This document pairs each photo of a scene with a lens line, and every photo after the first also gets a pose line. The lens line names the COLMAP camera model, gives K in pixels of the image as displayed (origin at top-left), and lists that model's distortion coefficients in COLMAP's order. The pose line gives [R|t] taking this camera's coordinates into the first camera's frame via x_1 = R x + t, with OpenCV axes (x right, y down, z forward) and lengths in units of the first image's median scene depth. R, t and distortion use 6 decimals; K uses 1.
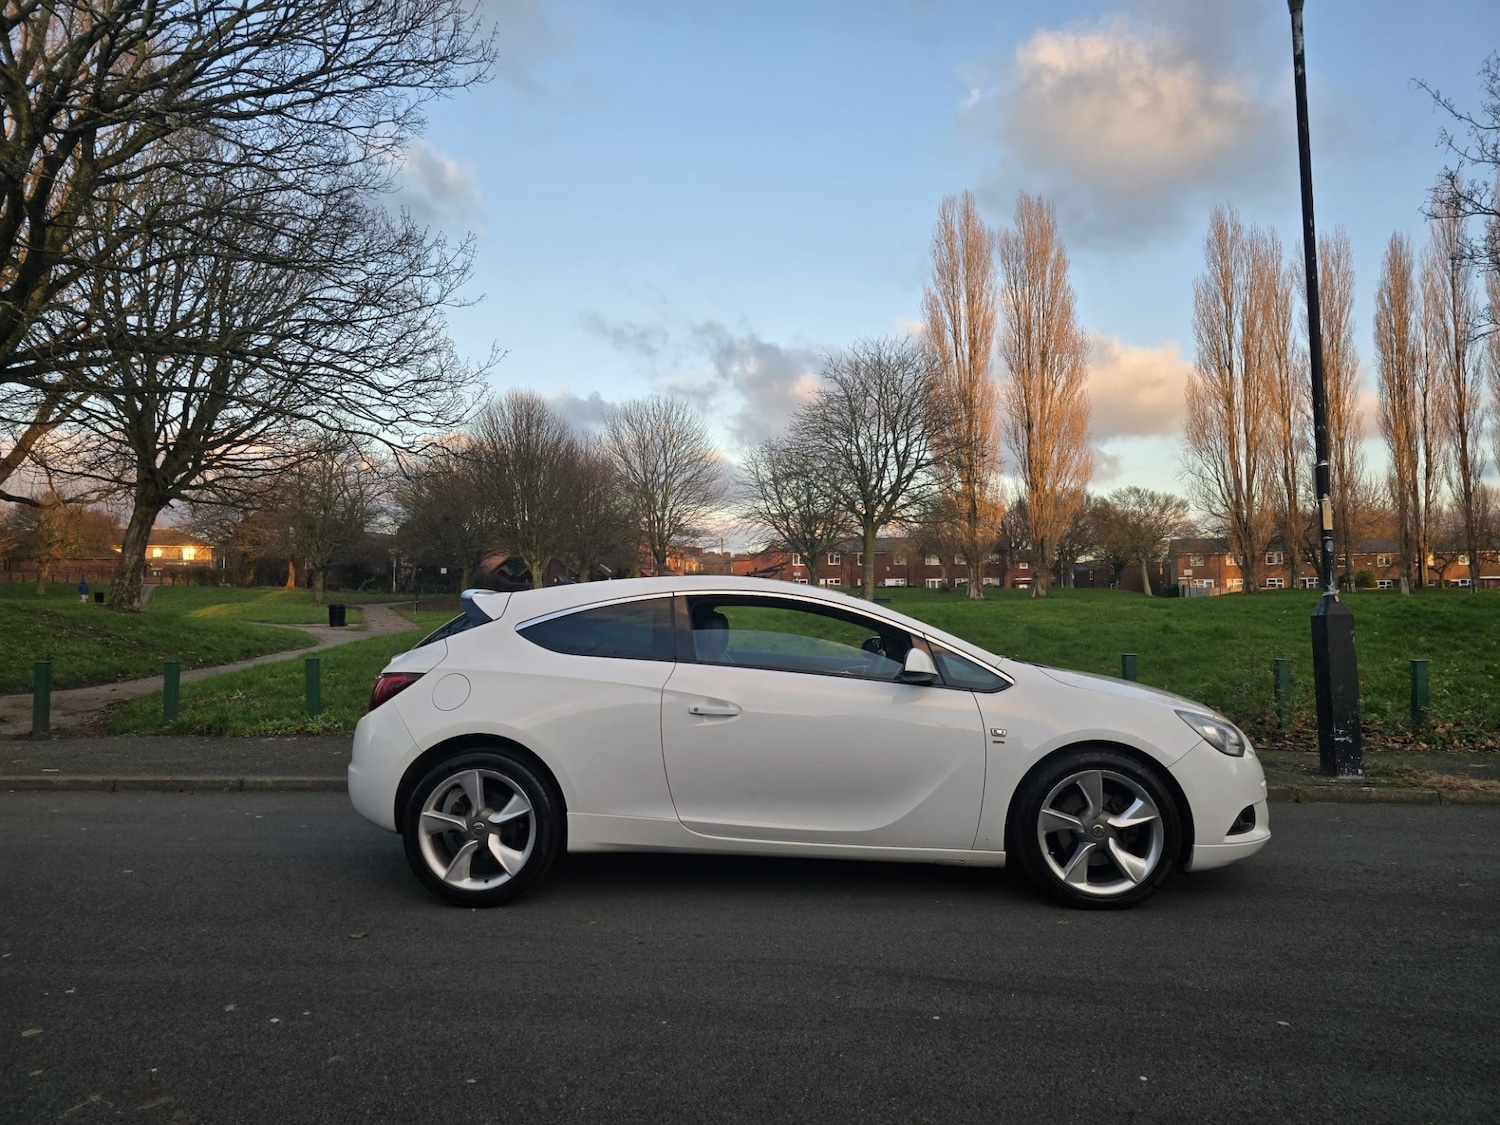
lens RADIAL K [[1006.0, 0, 741.3], [0, 1006.0, 554.5], [0, 0, 1]] dist [0.047711, -0.034794]
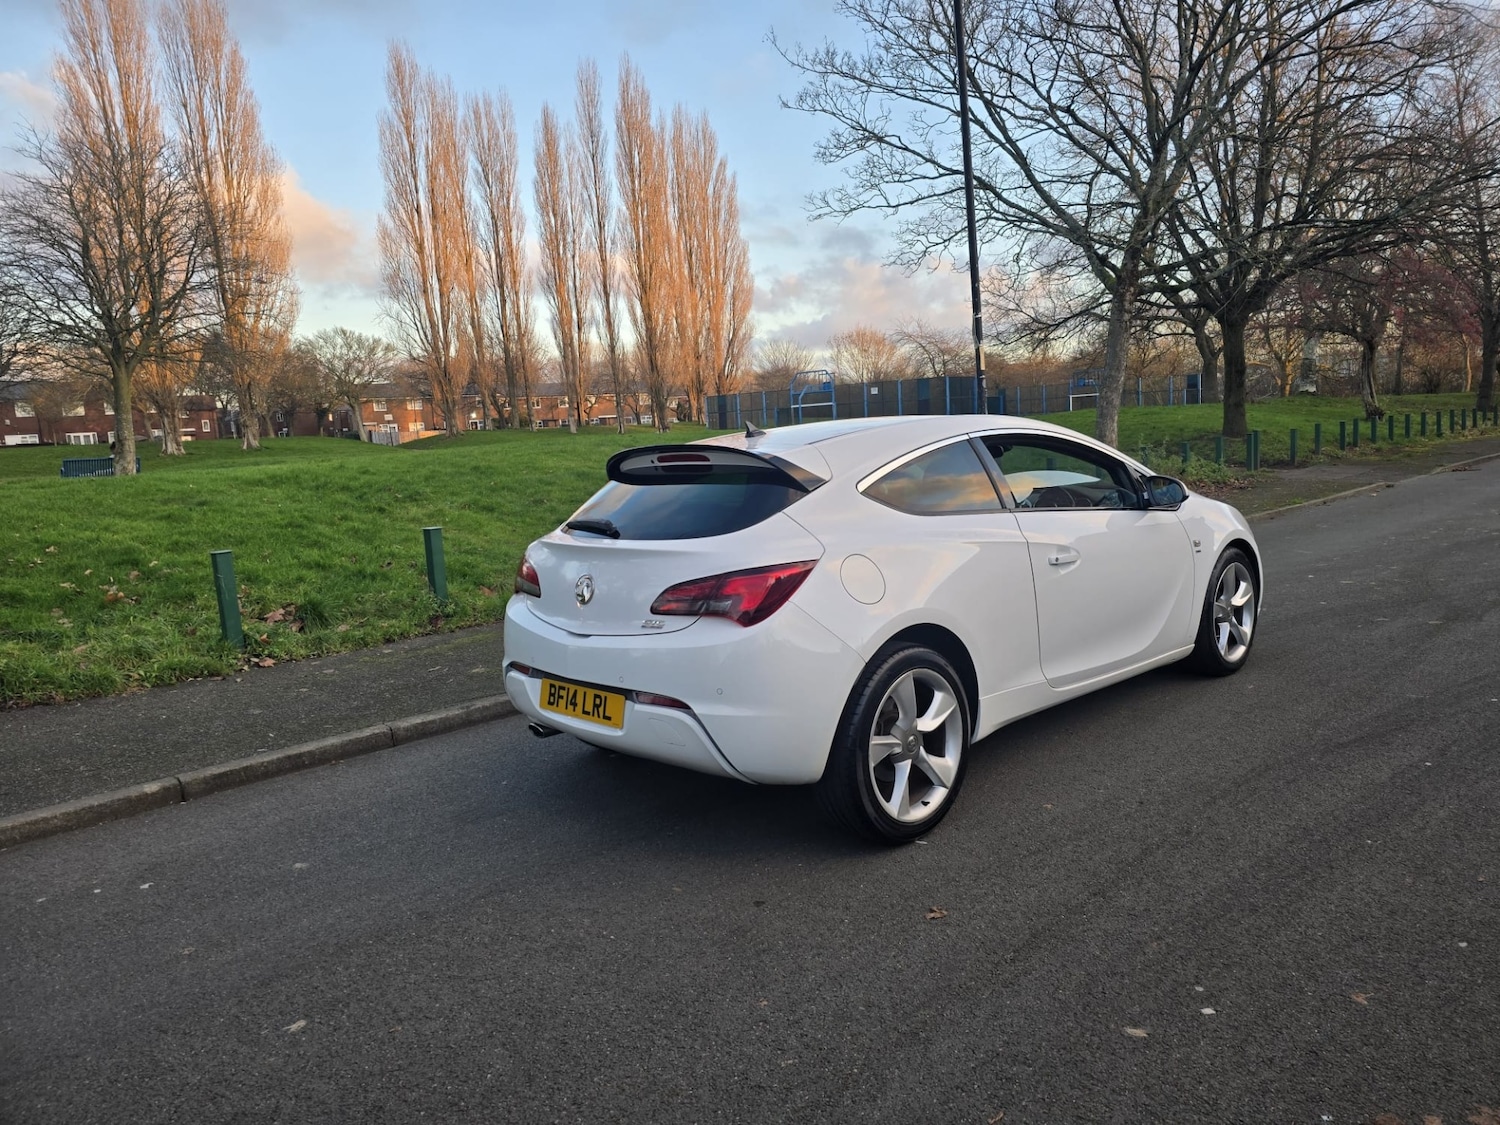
lens RADIAL K [[1006.0, 0, 758.5], [0, 1006.0, 552.9], [0, 0, 1]] dist [0.047711, -0.034794]
pose [[0.673948, -0.122836, 0.728495, -0.134546], [0.013206, 0.987926, 0.154364, 0.000295], [-0.738661, -0.094412, 0.667433, 0.087889]]
